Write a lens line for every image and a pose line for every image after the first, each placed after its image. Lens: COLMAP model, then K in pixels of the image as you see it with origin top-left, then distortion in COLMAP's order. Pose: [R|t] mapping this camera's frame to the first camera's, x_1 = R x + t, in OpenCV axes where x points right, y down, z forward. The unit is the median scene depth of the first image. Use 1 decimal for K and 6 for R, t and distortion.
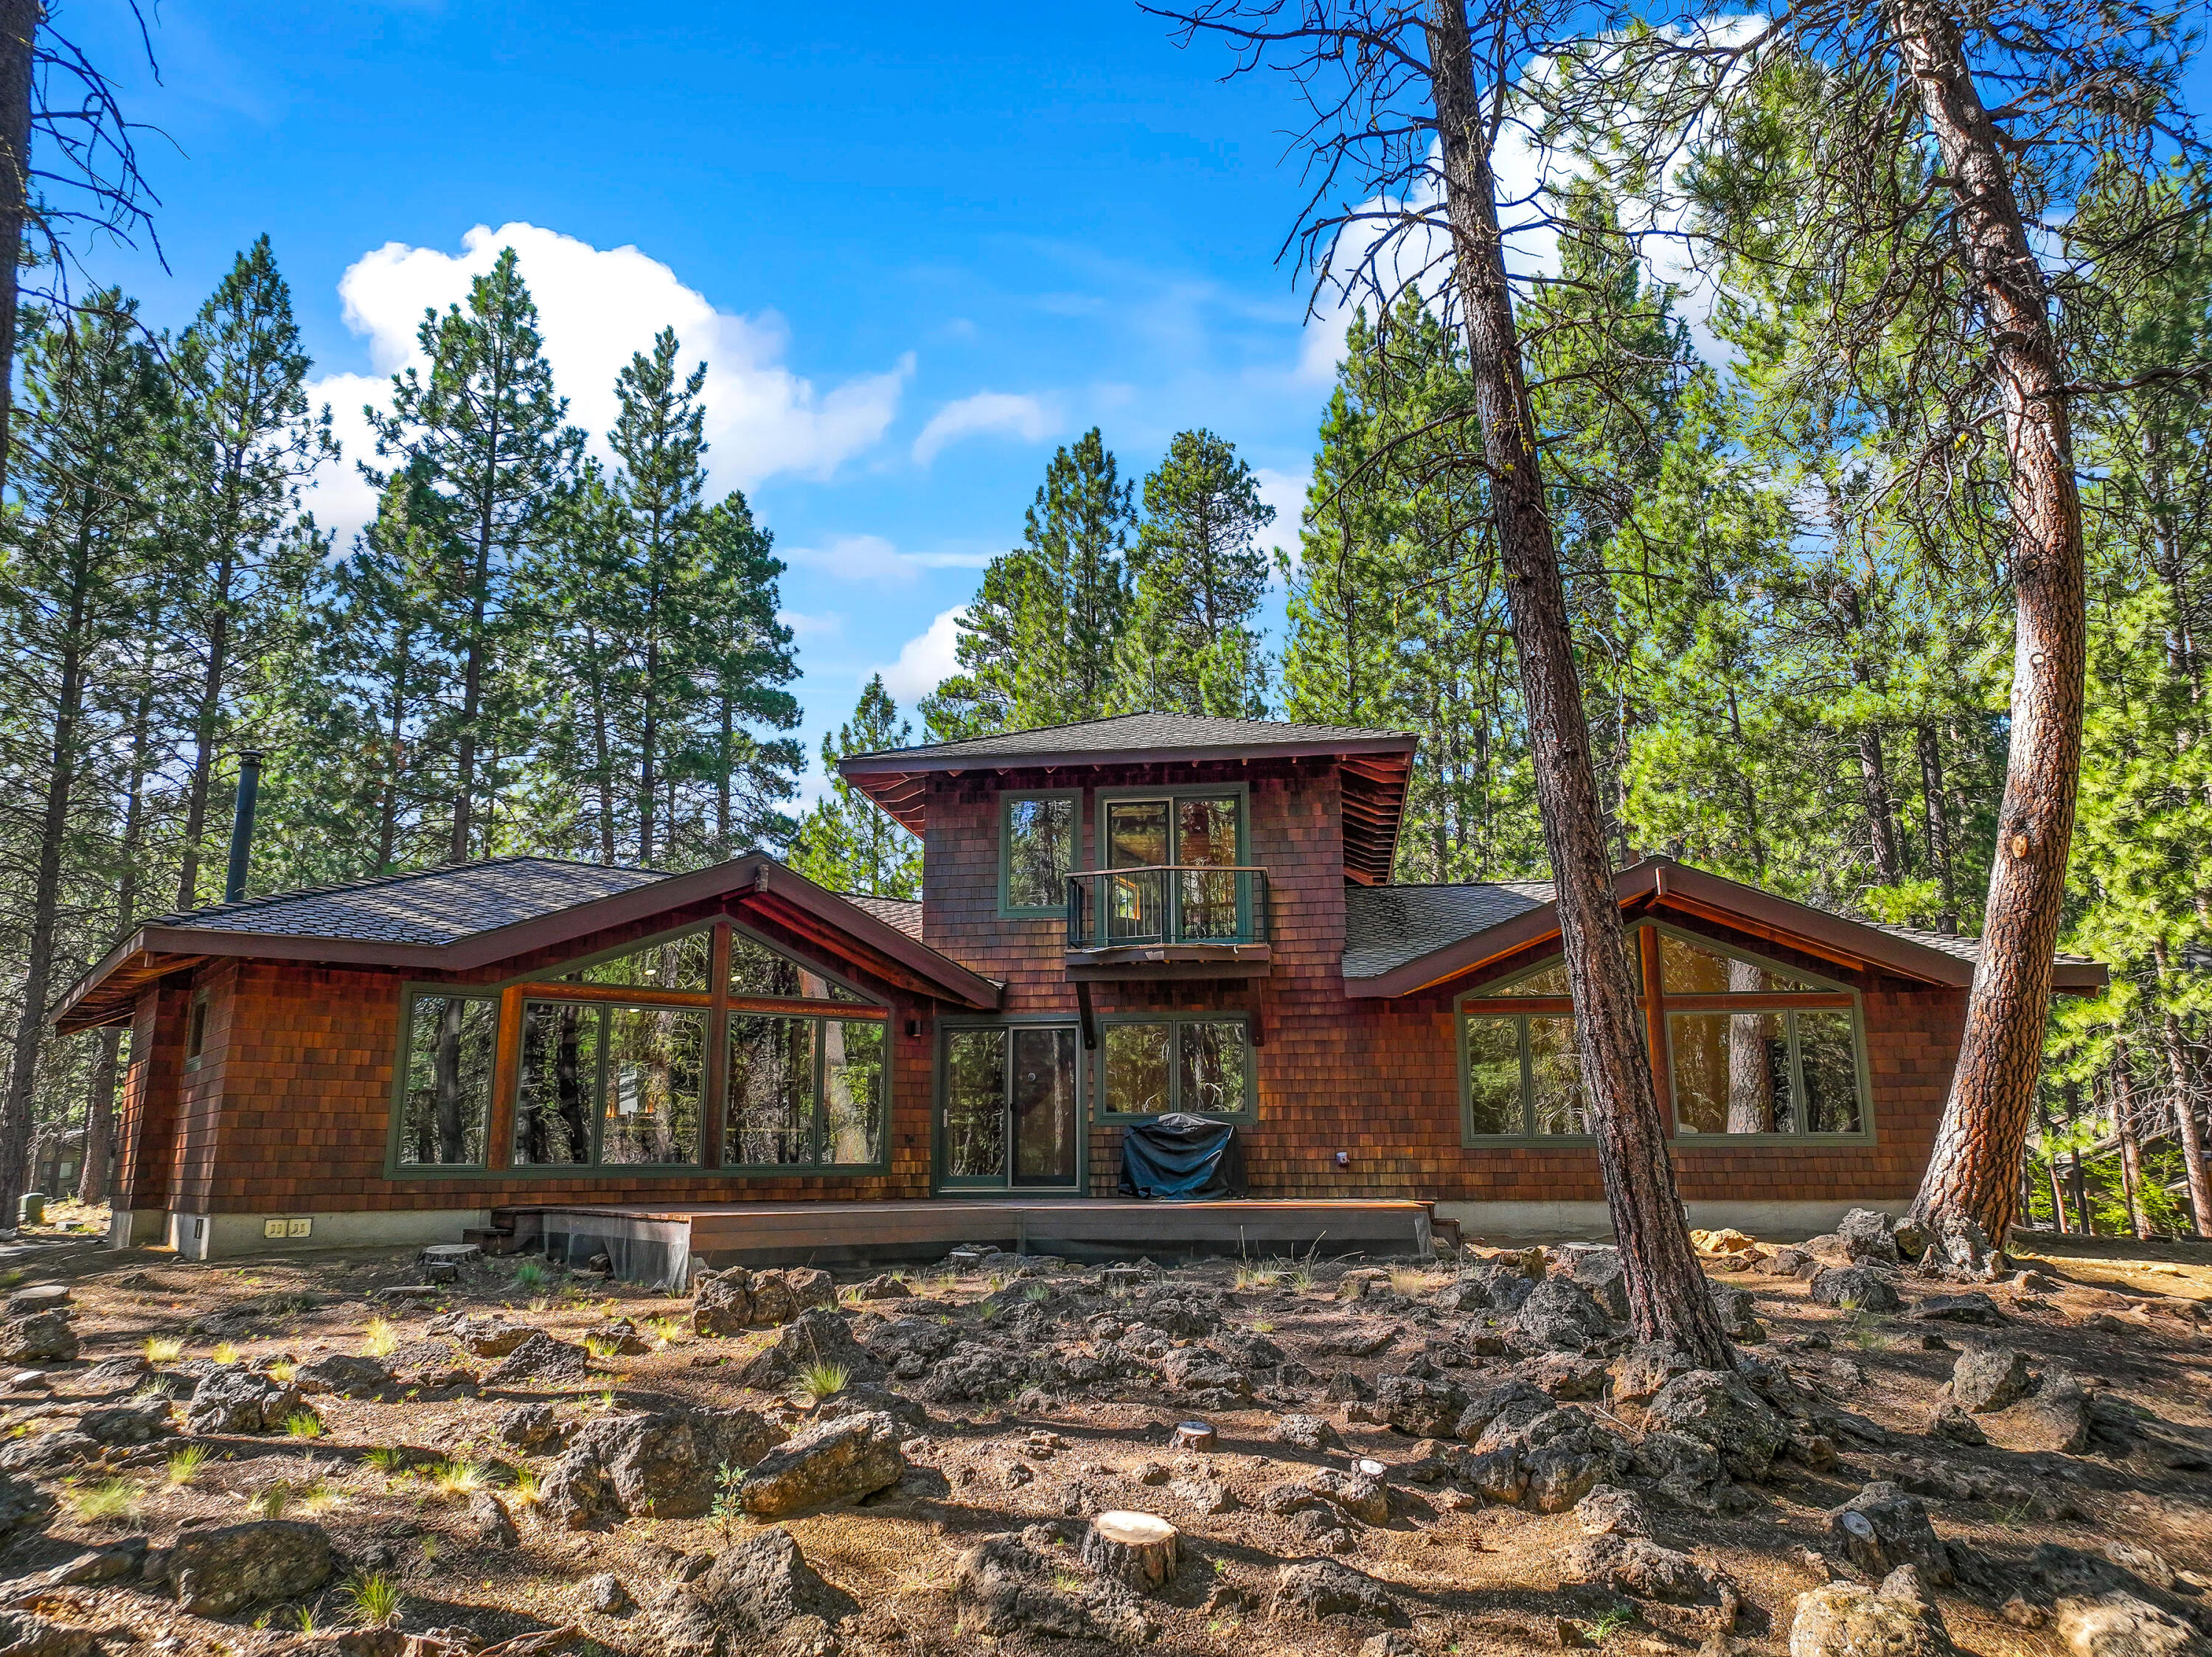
lens RADIAL K [[1541.2, 0, 1106.0], [0, 1541.2, 828.5], [0, 0, 1]] dist [0.003959, 0.012353]
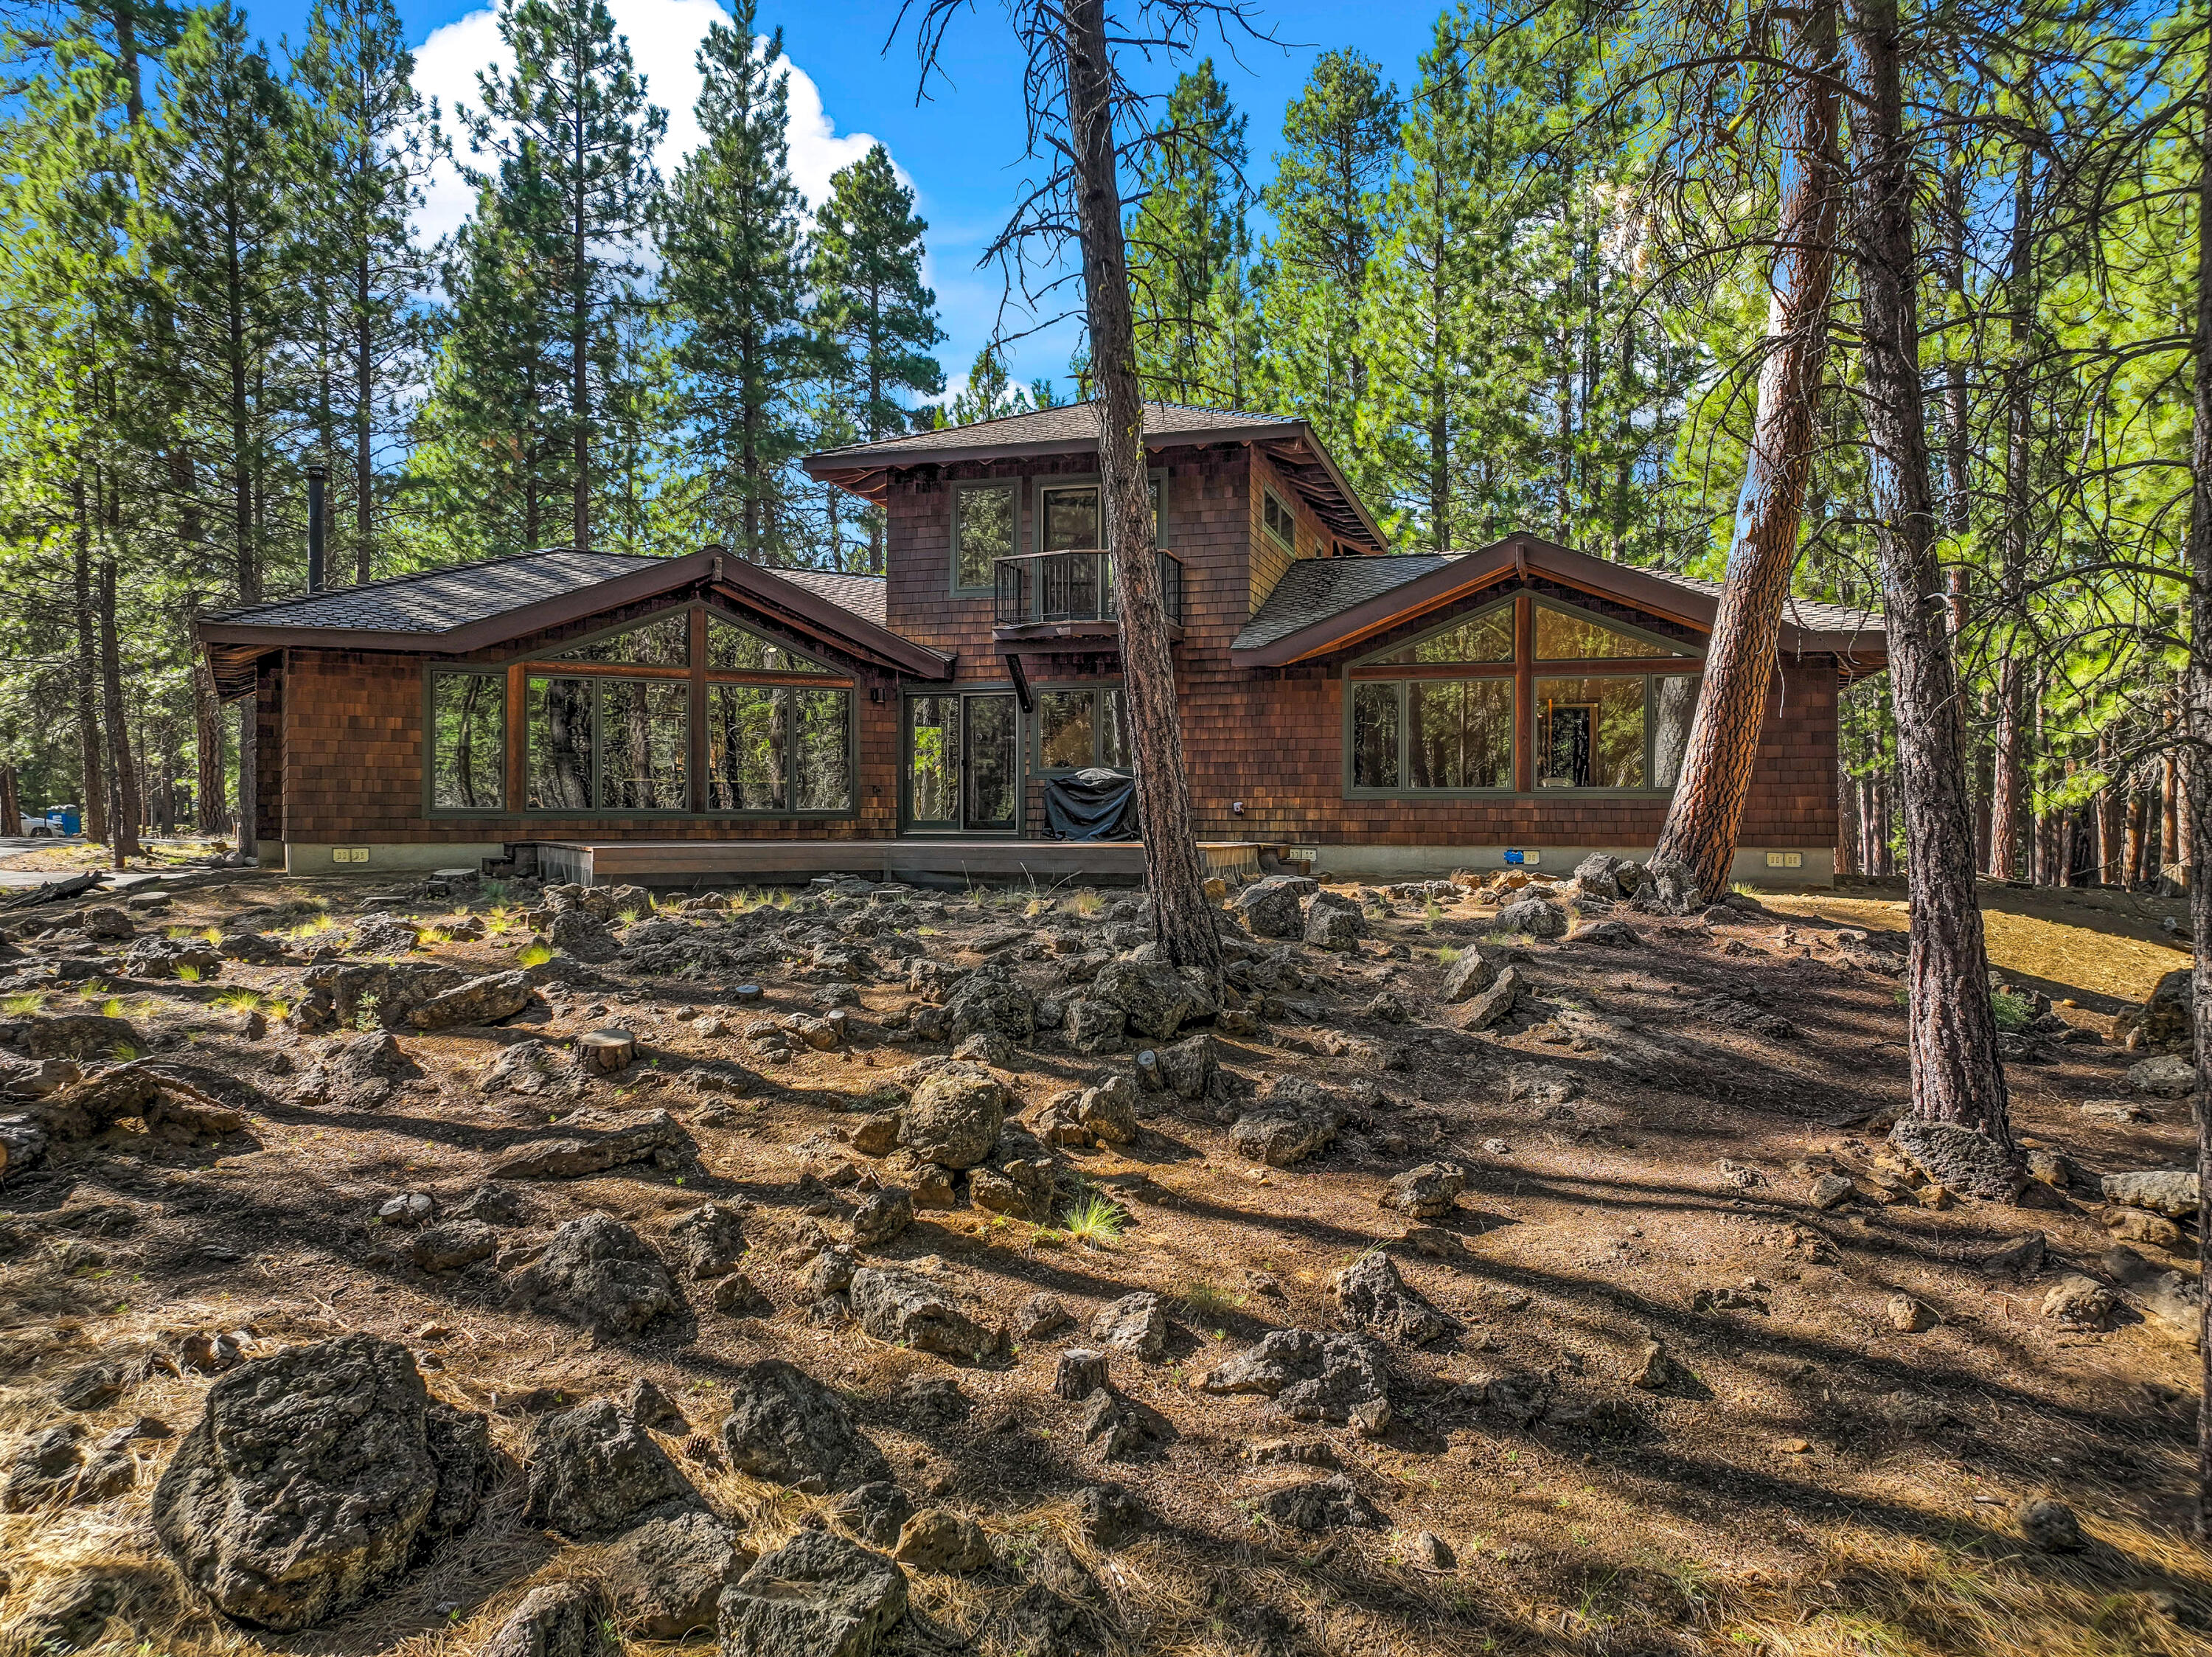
lens RADIAL K [[1541.2, 0, 1106.0], [0, 1541.2, 828.5], [0, 0, 1]] dist [0.003959, 0.012353]
pose [[0.988426, 0.007935, -0.151495, 0.218527], [0.025888, 0.975160, 0.219982, -0.022270], [0.149478, -0.221358, 0.963668, -0.105819]]
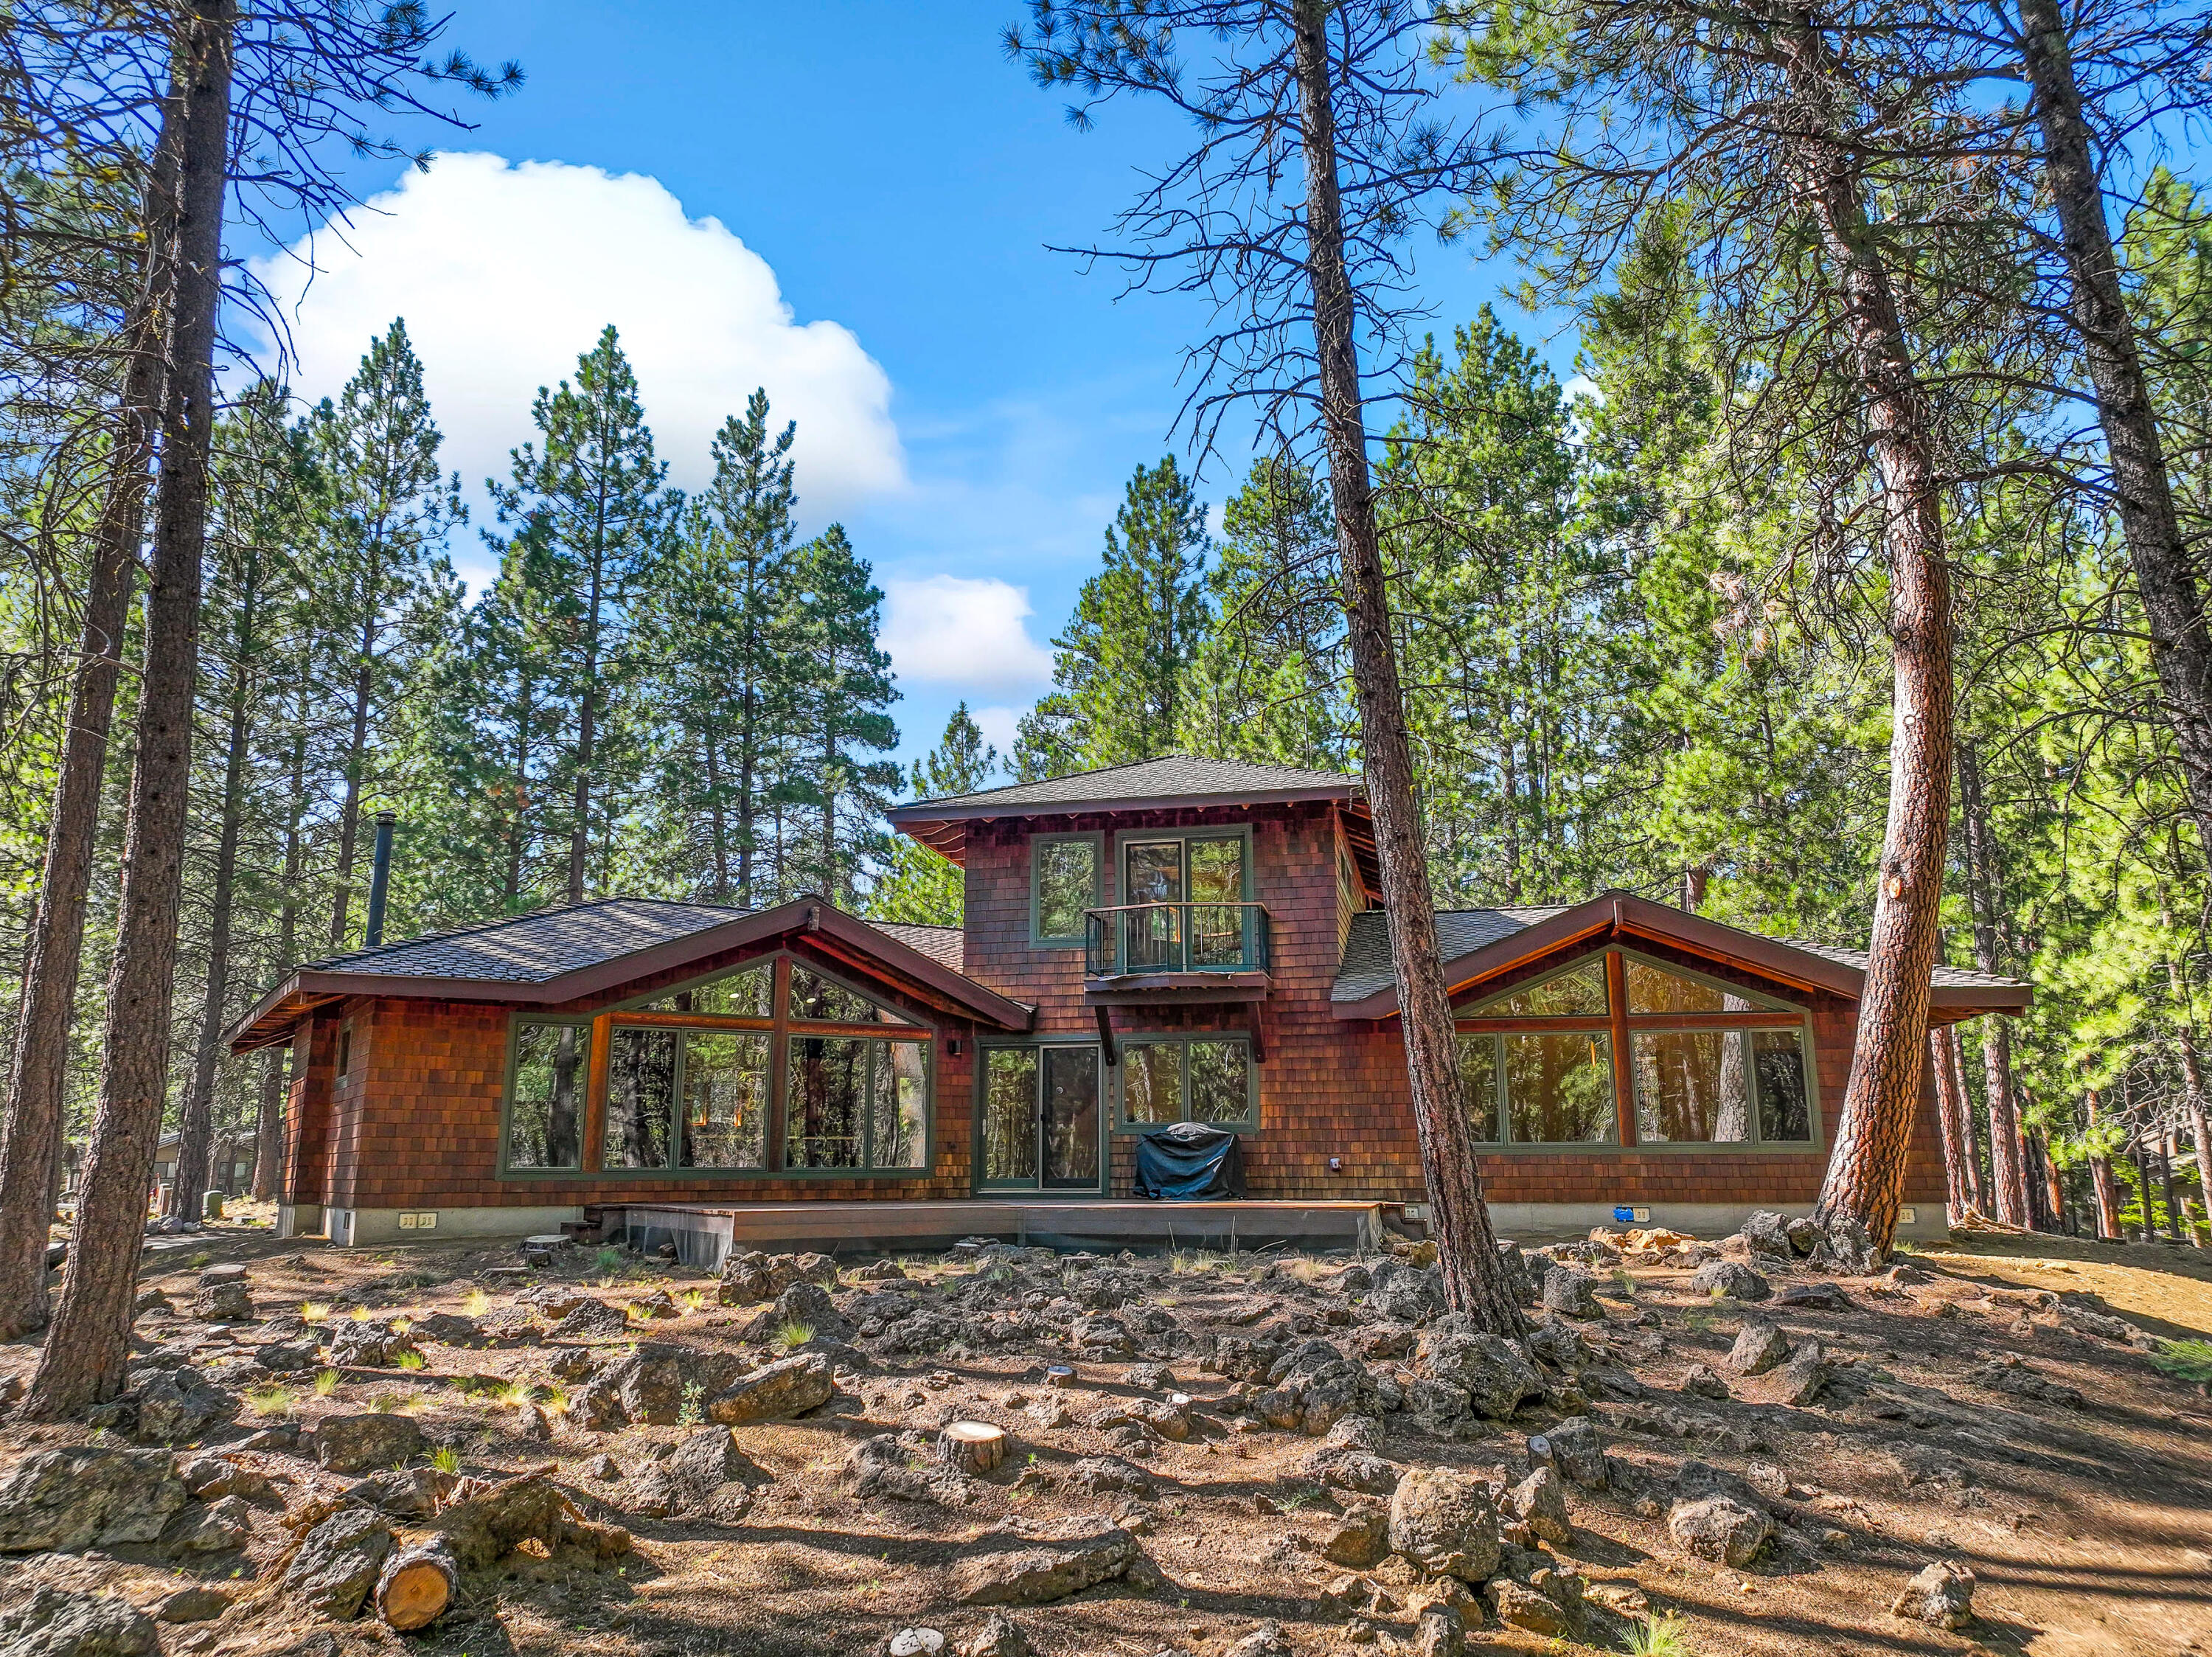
lens RADIAL K [[1540.1, 0, 1104.9], [0, 1540.1, 833.3], [0, 0, 1]] dist [0.001957, 0.009059]
pose [[0.996847, -0.014759, -0.077967, 0.074739], [0.014836, 0.999890, 0.000417, -0.025710], [0.077952, -0.001572, 0.996956, -0.112297]]
